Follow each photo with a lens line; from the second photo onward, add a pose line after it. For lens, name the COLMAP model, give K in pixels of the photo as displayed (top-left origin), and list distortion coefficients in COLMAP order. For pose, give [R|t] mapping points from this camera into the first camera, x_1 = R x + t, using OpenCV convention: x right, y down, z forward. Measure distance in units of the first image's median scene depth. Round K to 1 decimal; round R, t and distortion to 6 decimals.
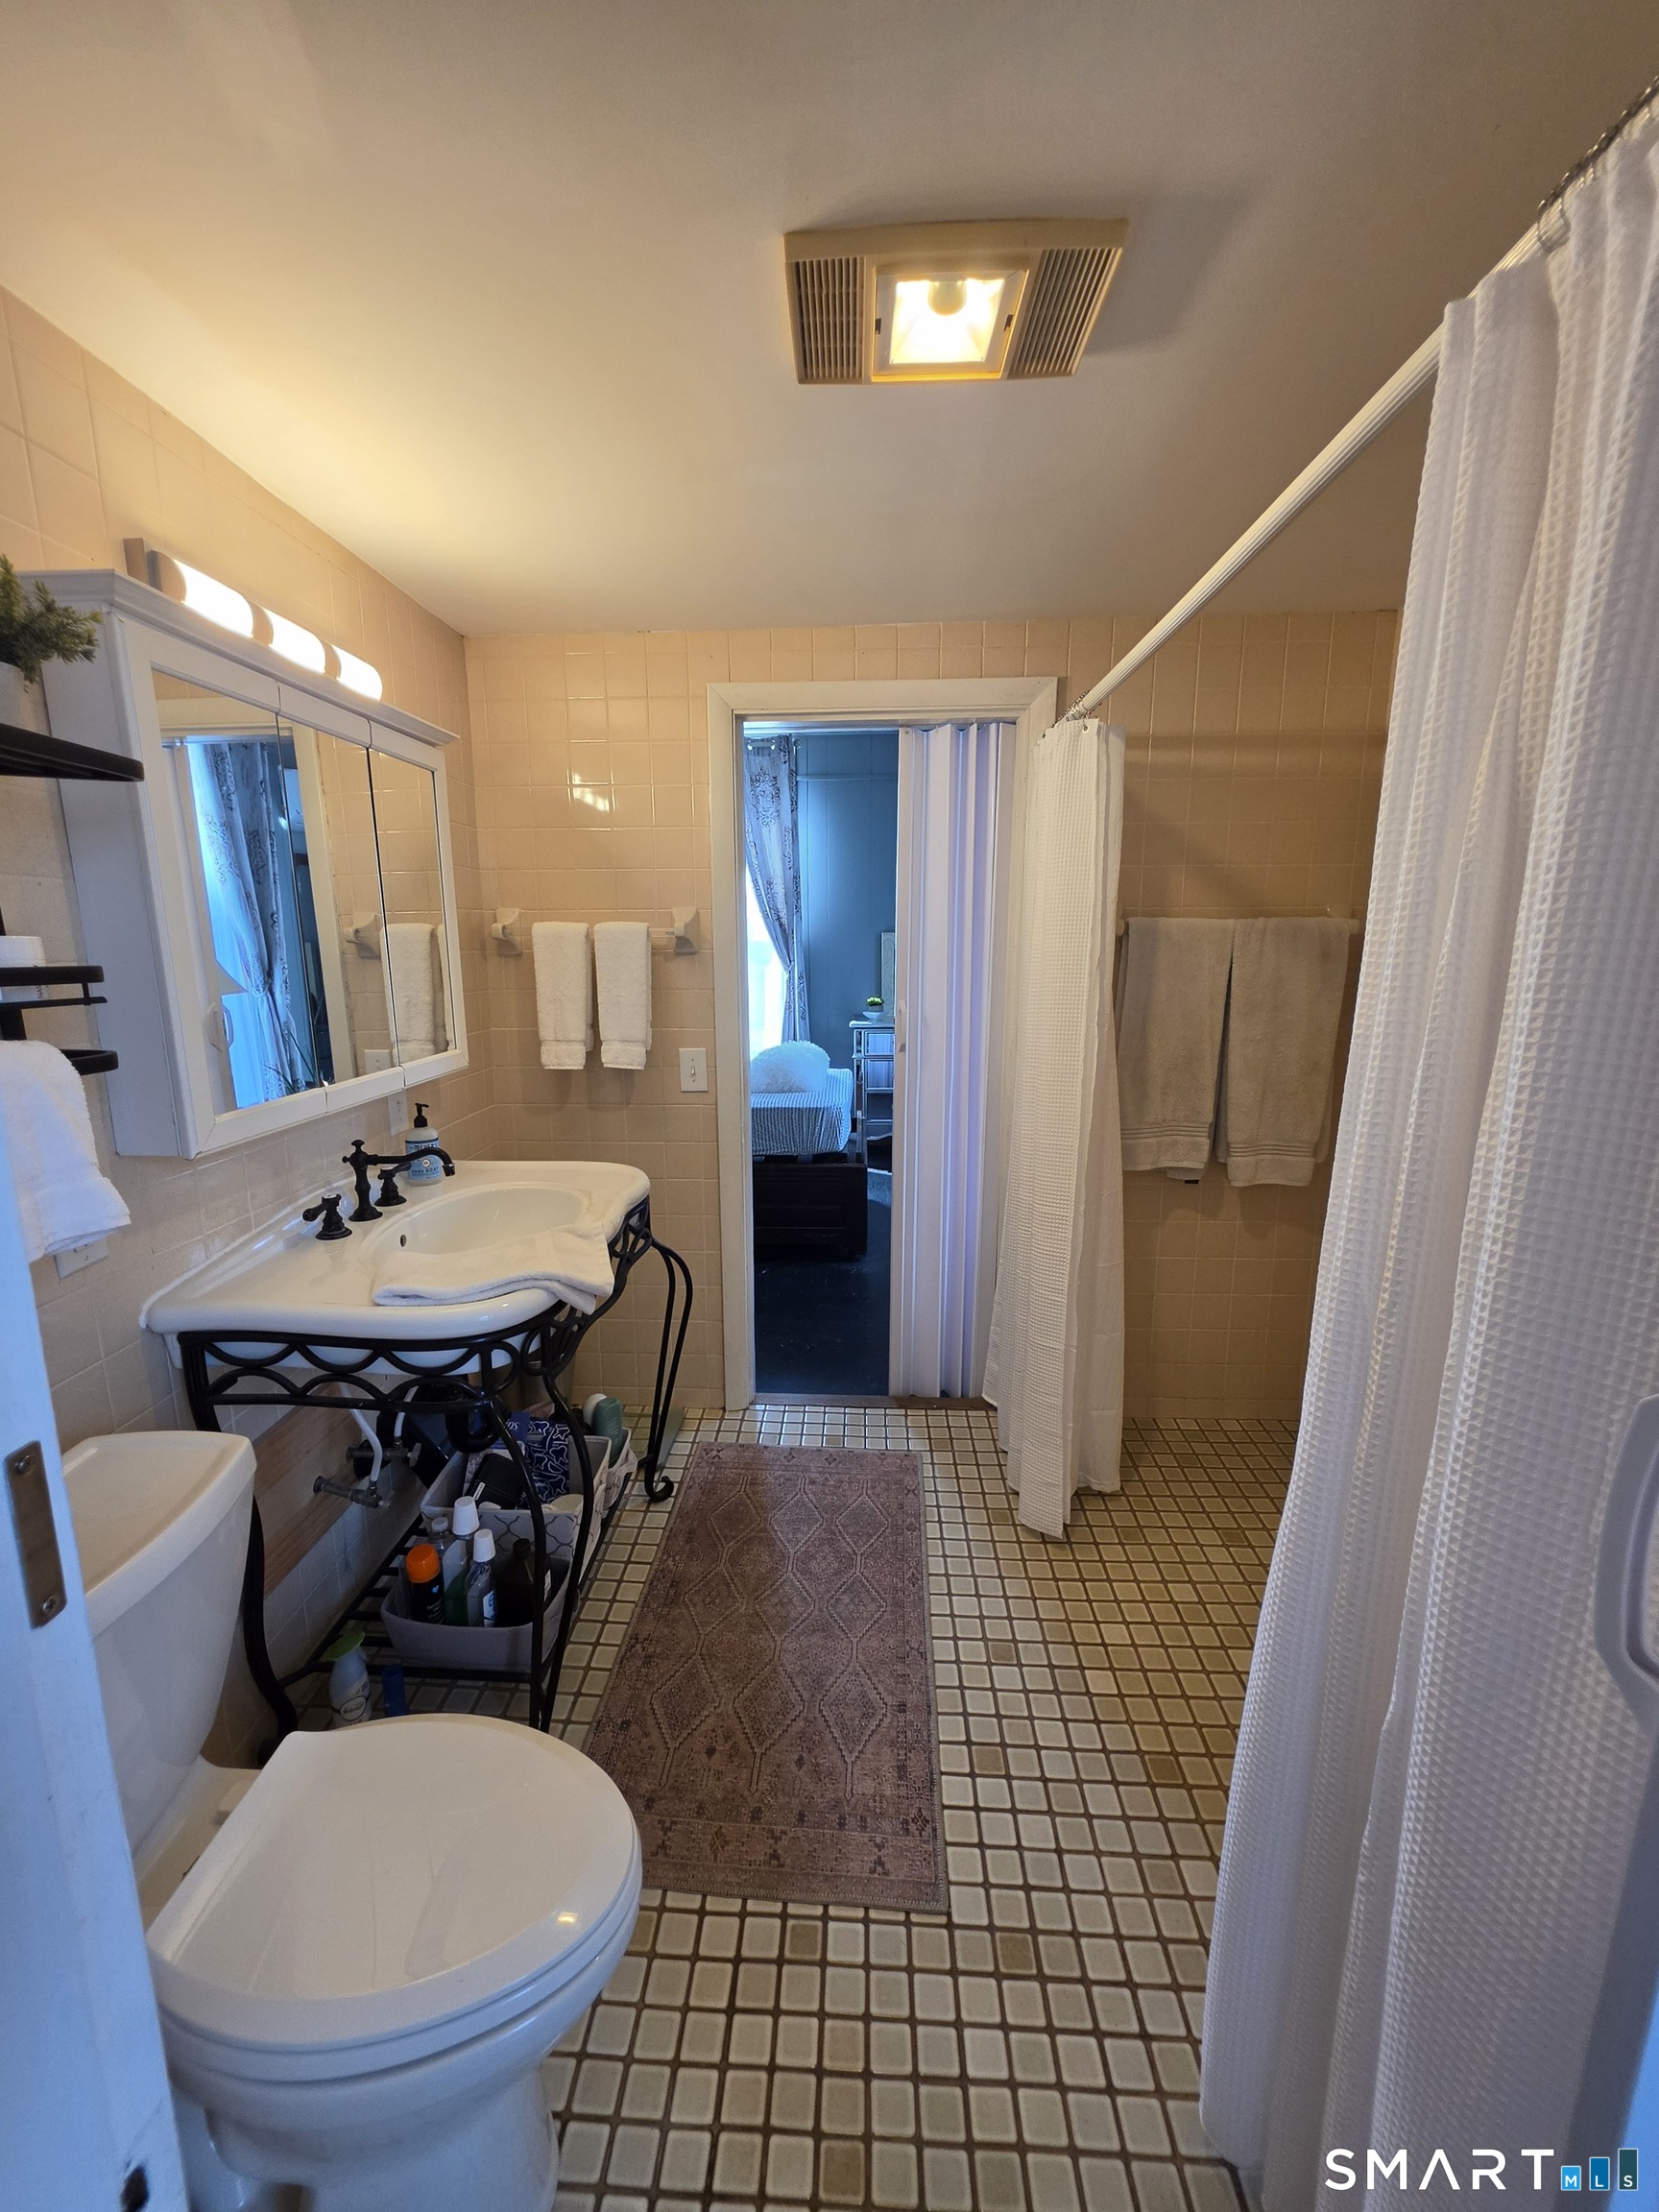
lens RADIAL K [[881.1, 0, 811.2], [0, 881.1, 1108.7], [0, 0, 1]] dist [-0.000915, 0.000018]
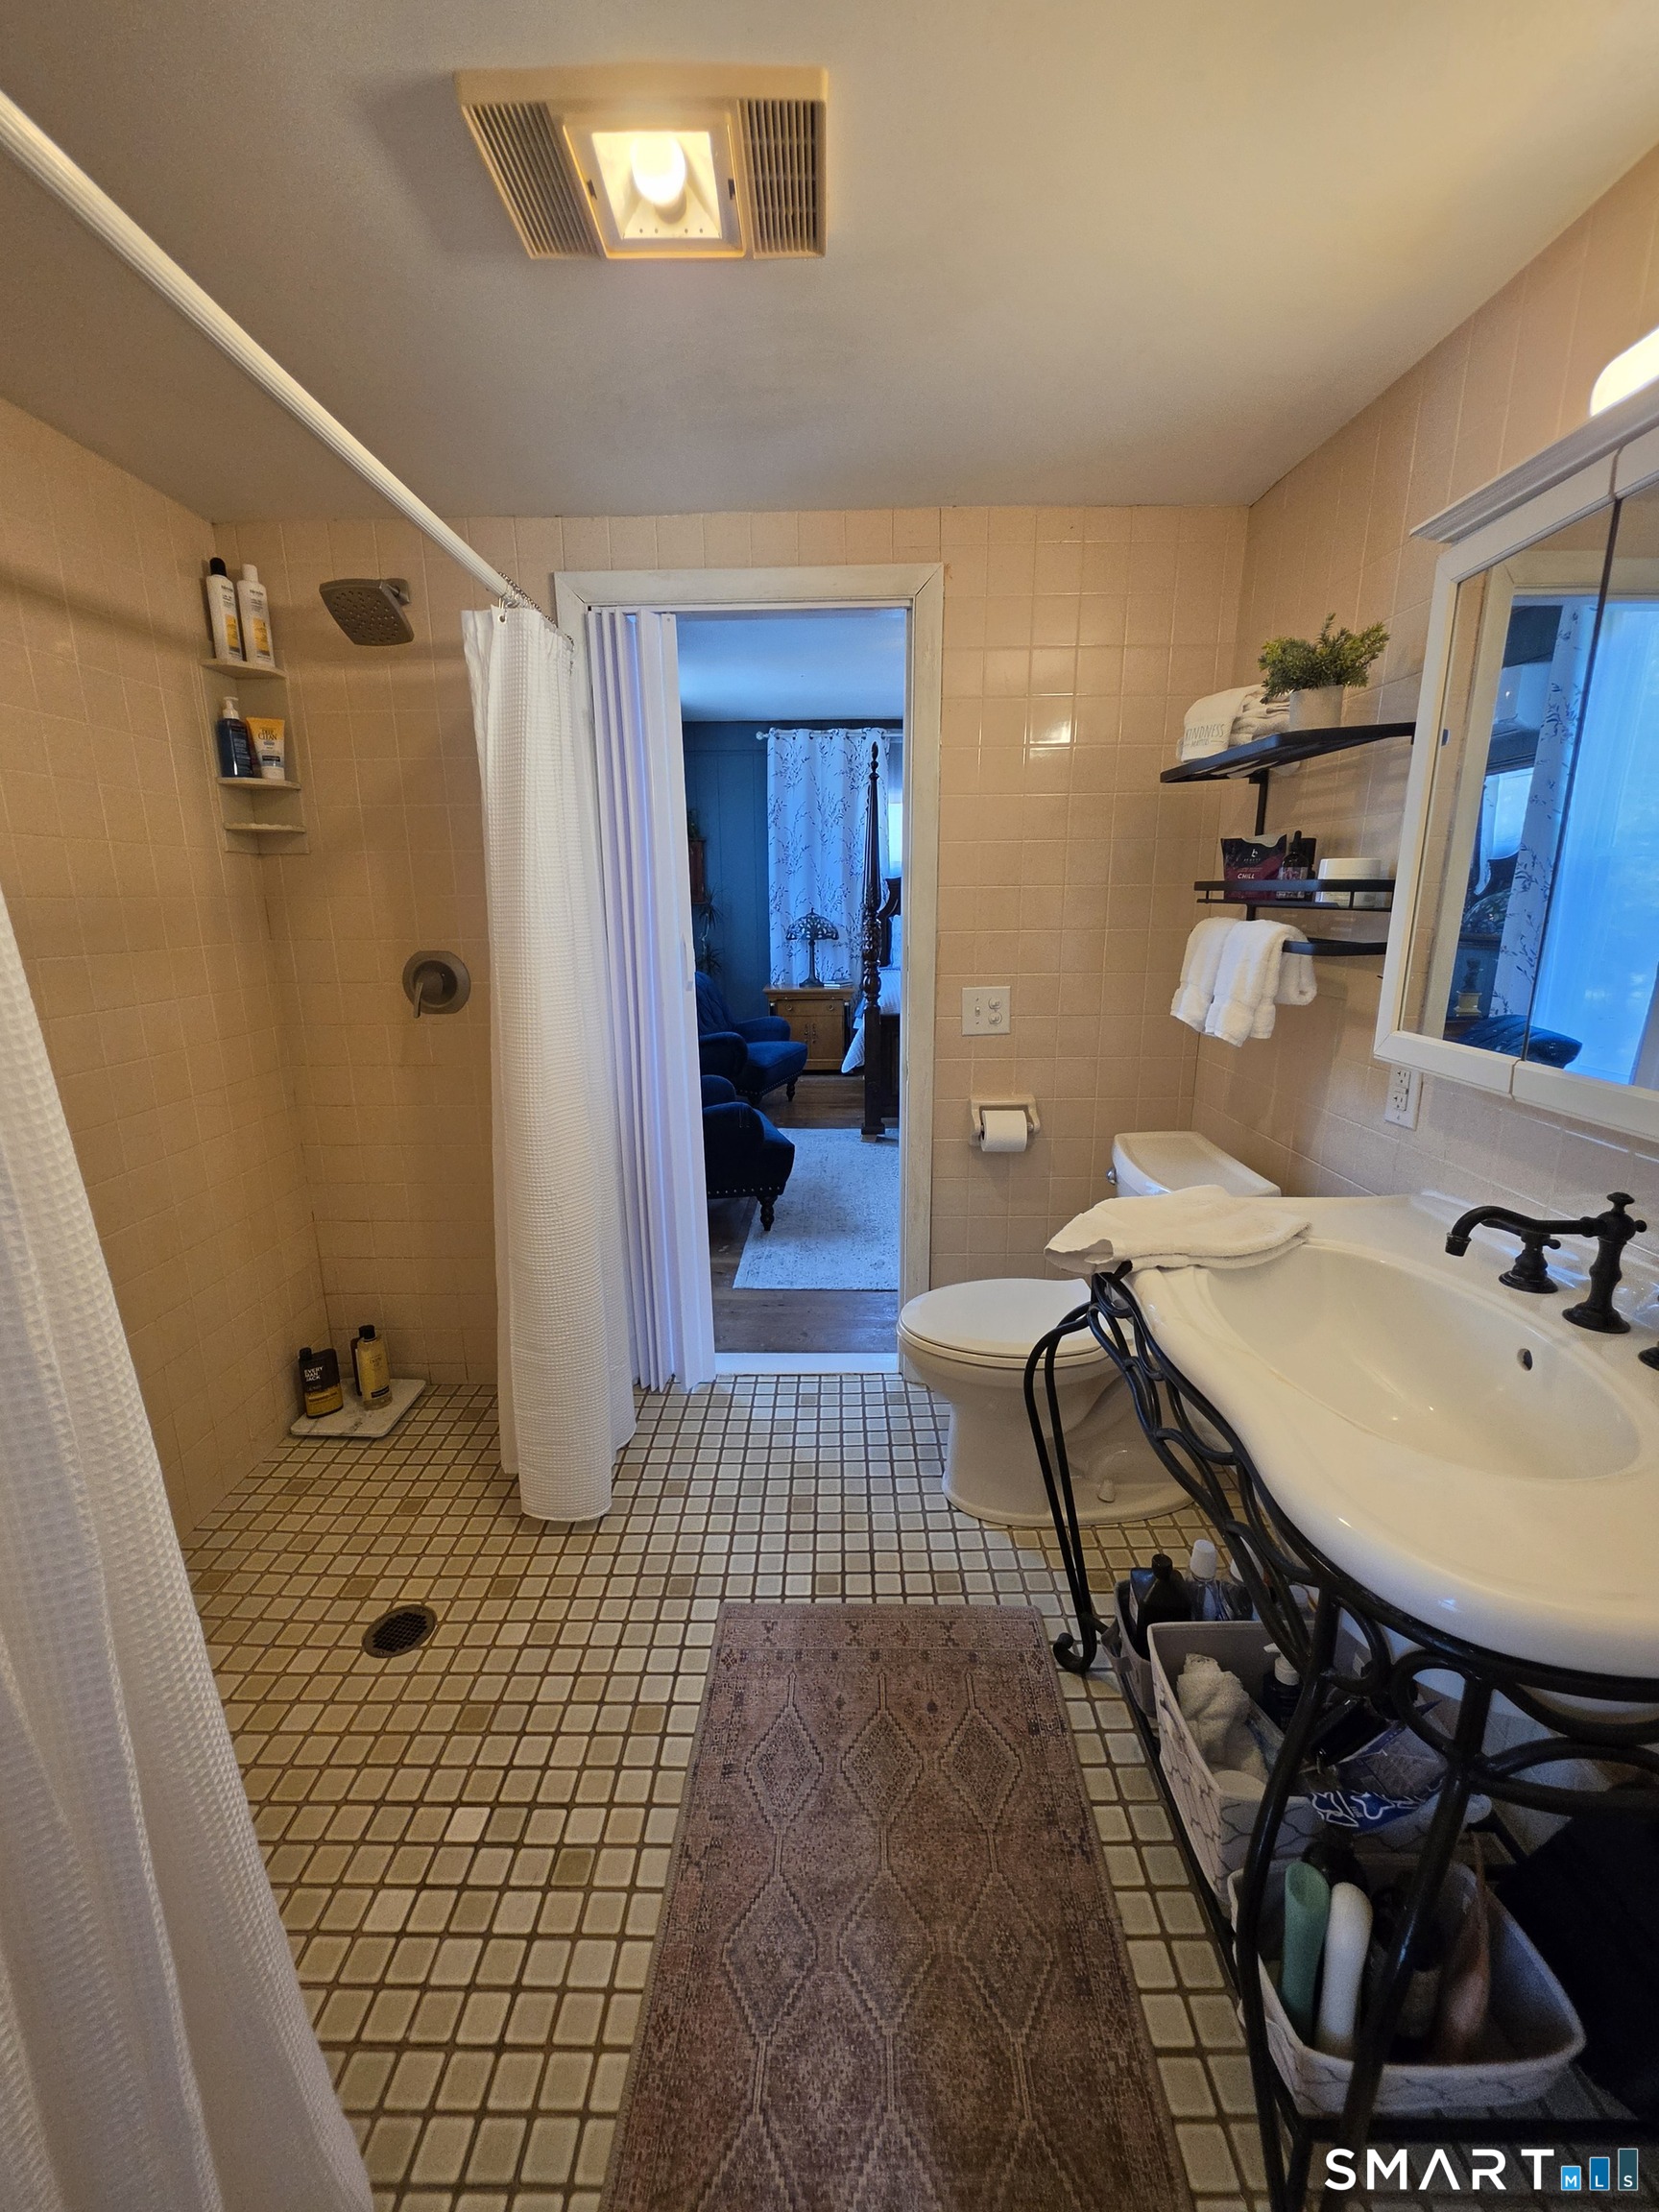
lens RADIAL K [[881.1, 0, 817.2], [0, 881.1, 1102.1], [0, 0, 1]] dist [-0.000915, 0.000018]
pose [[-0.999216, 0.024412, -0.031174, 0.030195], [0.009609, 0.913287, 0.407204, -0.304612], [0.038411, 0.406585, -0.912805, 1.741547]]
